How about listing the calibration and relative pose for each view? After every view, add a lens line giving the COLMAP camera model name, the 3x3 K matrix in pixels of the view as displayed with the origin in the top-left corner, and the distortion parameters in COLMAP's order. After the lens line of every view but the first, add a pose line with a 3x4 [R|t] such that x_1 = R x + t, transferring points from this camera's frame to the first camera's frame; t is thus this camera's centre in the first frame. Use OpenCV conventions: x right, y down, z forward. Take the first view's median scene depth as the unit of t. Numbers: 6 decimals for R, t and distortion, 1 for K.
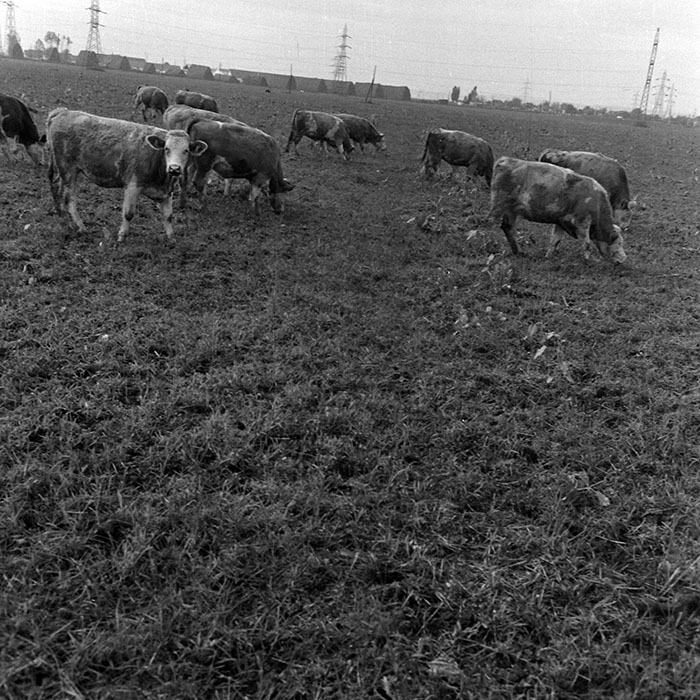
lens RADIAL K [[917.9, 0, 339.5], [0, 917.9, 350.5], [0, 0, 1]] dist [0.057715, -0.054461]
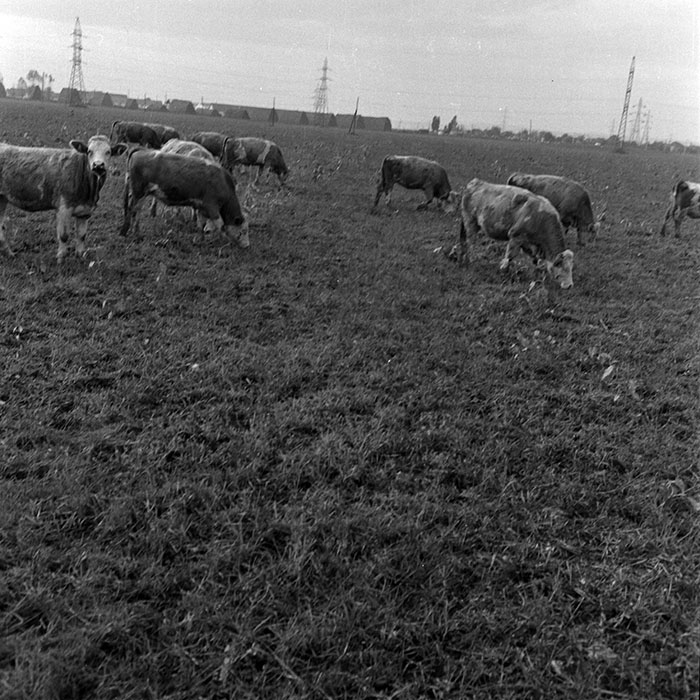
lens RADIAL K [[917.9, 0, 339.5], [0, 917.9, 350.5], [0, 0, 1]] dist [0.057715, -0.054461]
pose [[0.999673, -0.021632, 0.013604, -0.145586], [0.022060, 0.999241, -0.032093, 0.006729], [-0.012900, 0.032383, 0.999392, -0.083306]]
